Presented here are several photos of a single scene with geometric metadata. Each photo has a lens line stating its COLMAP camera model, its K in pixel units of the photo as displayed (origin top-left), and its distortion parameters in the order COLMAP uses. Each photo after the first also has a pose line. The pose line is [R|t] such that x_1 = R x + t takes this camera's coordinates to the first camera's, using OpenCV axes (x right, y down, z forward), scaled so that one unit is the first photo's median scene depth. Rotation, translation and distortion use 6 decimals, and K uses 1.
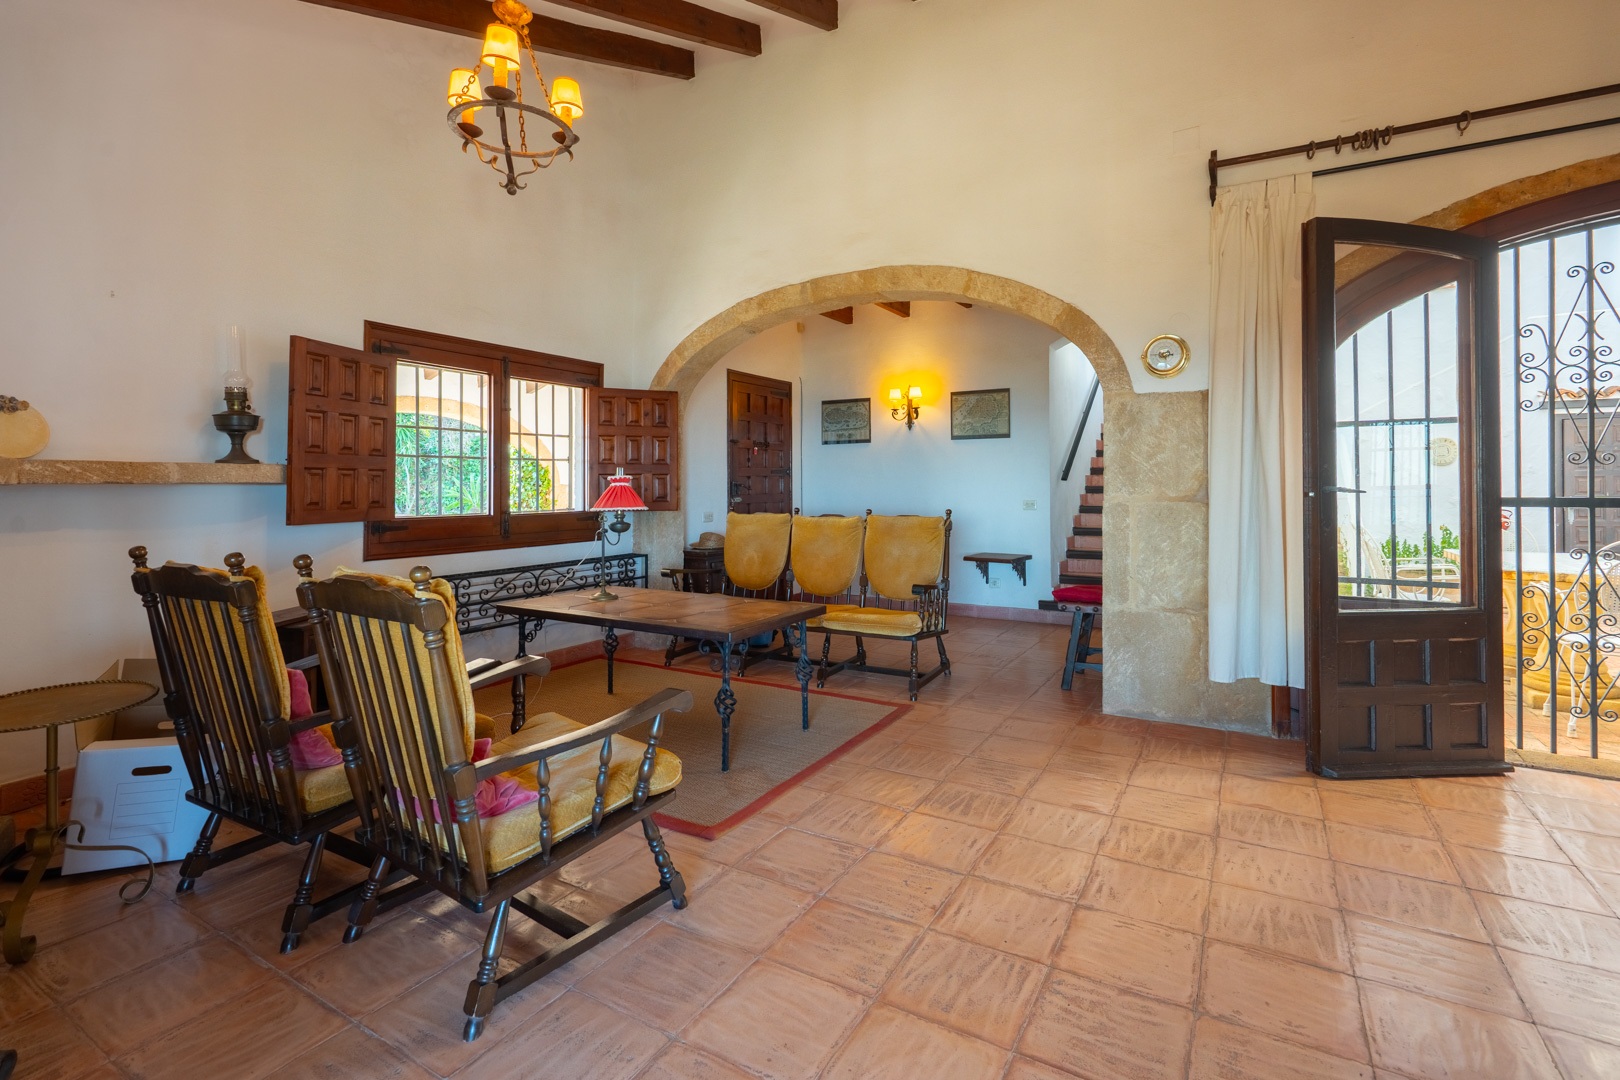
lens RADIAL K [[749.7, 0, 817.9], [0, 749.7, 486.1], [0, 0, 1]] dist [-0.010297, 0.002975]
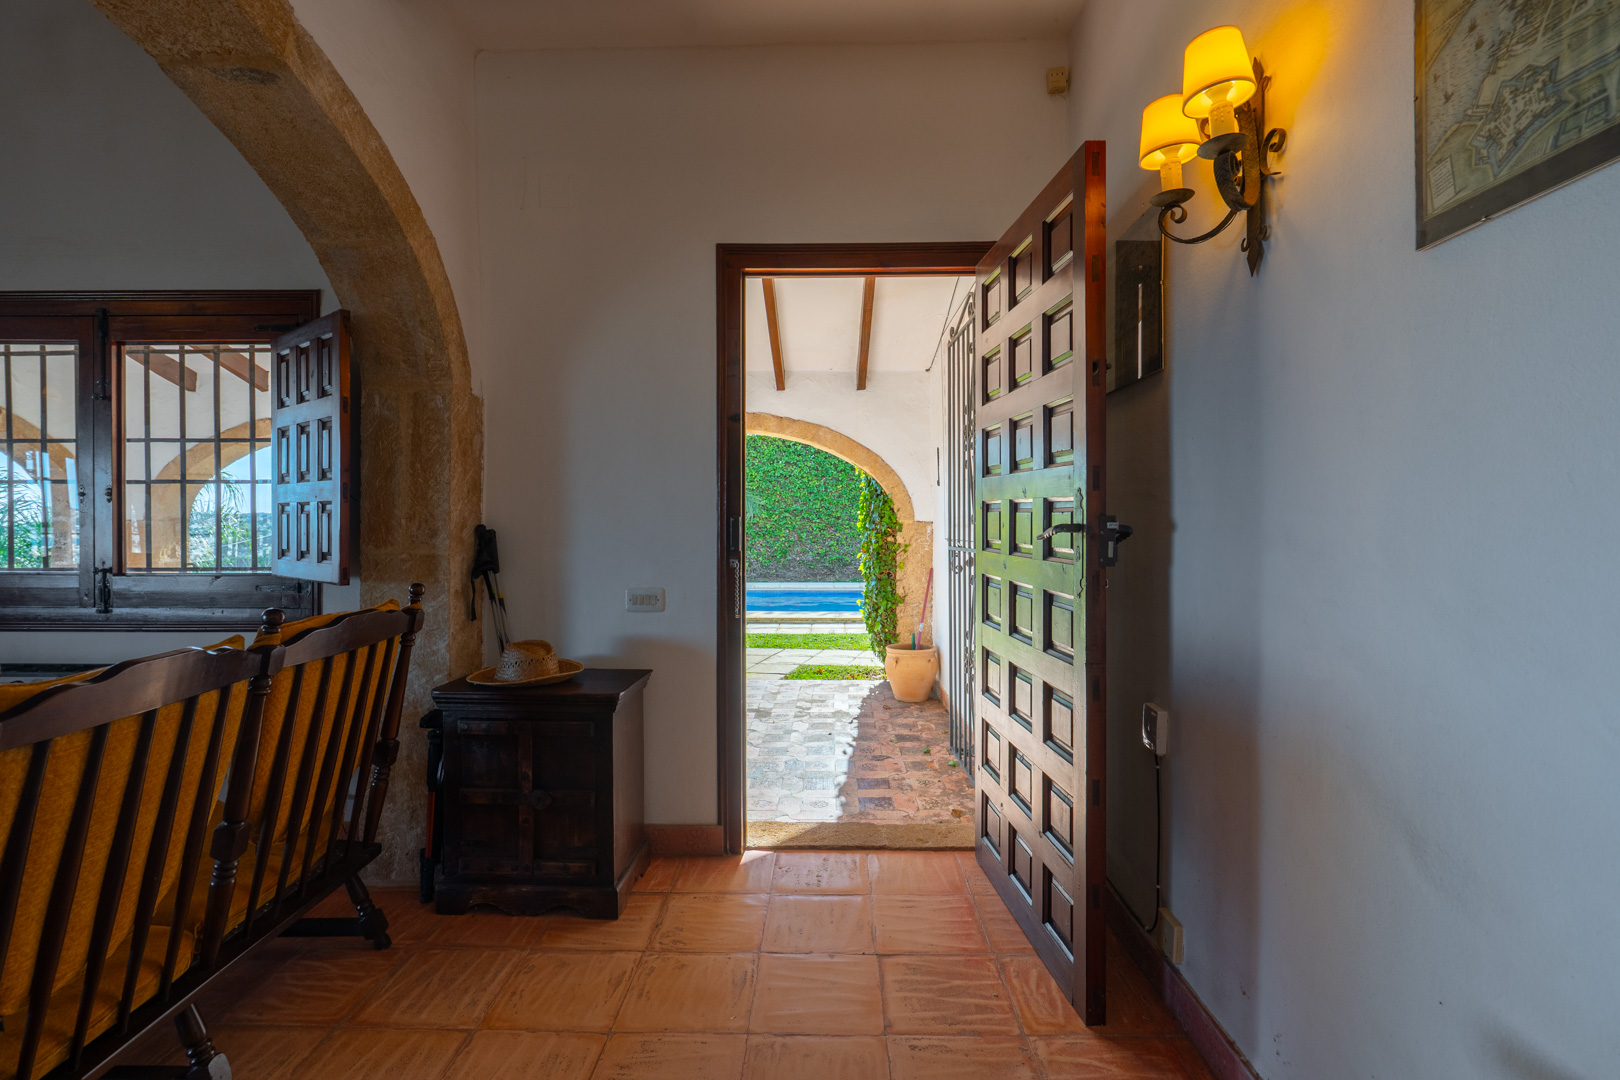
lens RADIAL K [[749.7, 0, 808.0], [0, 749.7, 537.2], [0, 0, 1]] dist [-0.010297, 0.002975]
pose [[0.491451, 0.013503, -0.870801, 0.488293], [-0.004861, 0.999907, 0.012761, -0.003706], [0.870892, -0.002038, 0.491471, 1.564525]]
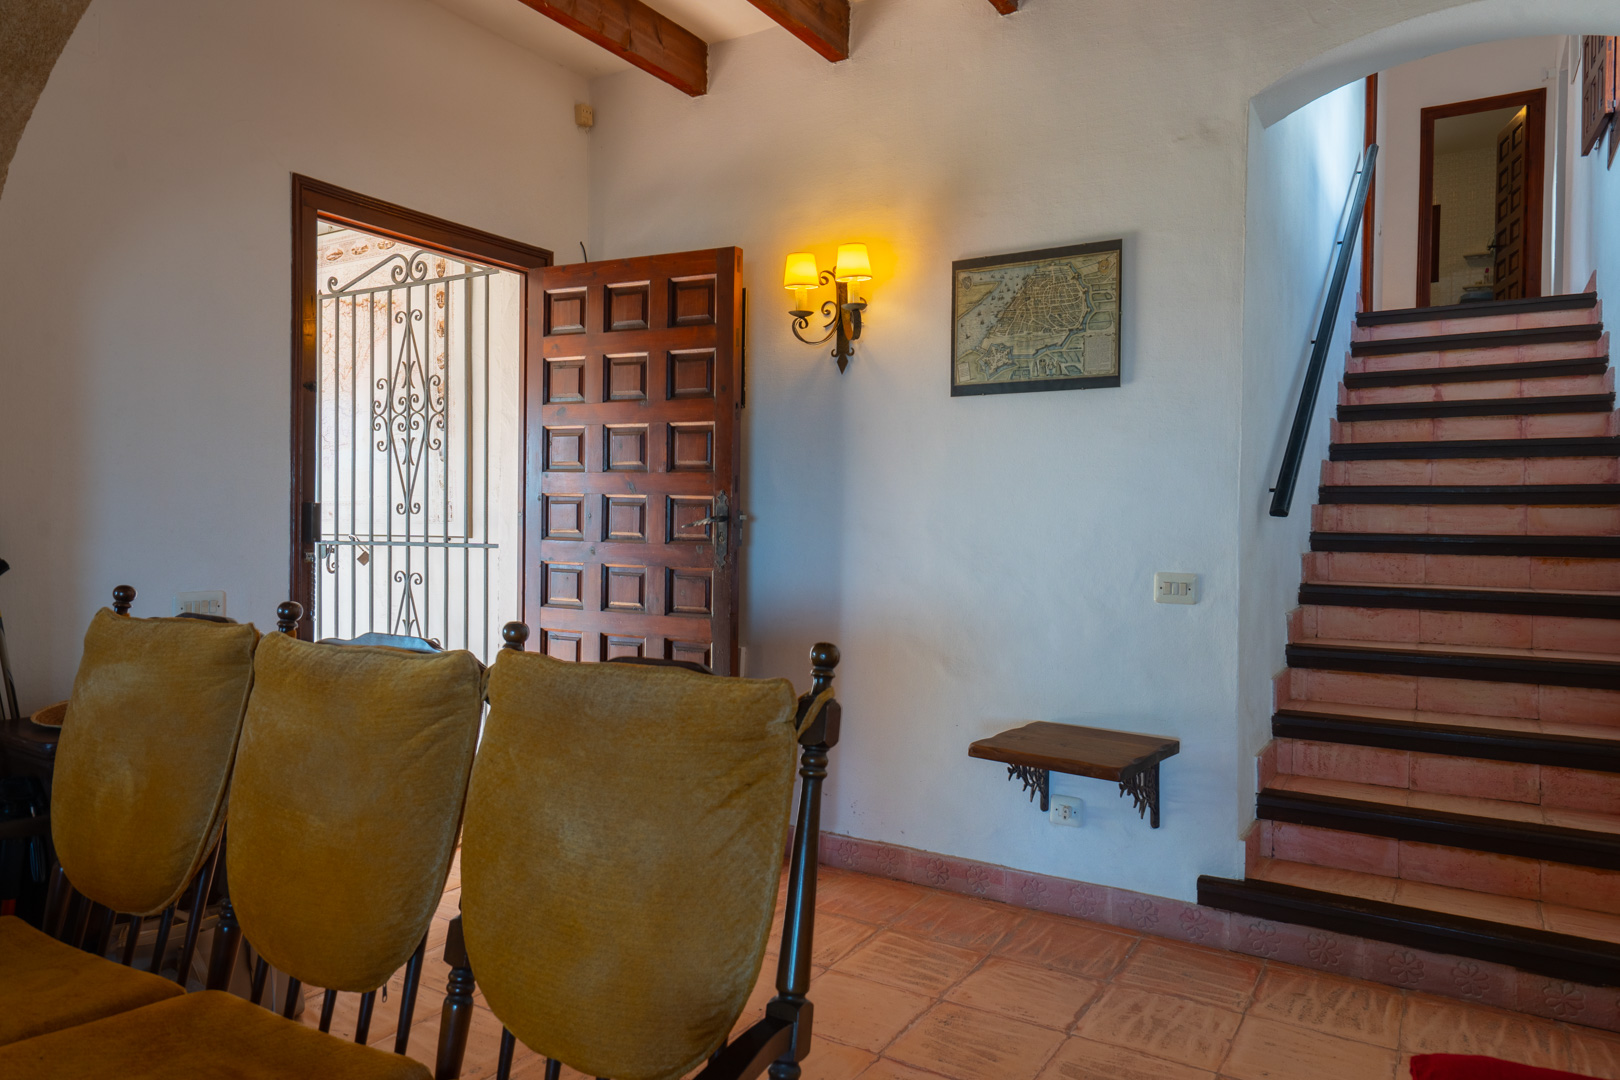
lens RADIAL K [[1069.4, 0, 804.5], [0, 1069.4, 538.7], [0, 0, 1]] dist [-0.009658, -0.000852]
pose [[0.999582, 0.016227, -0.023941, 0.235209], [-0.015872, 0.999762, 0.014957, -0.001869], [0.024178, -0.014571, 0.999601, 0.951872]]
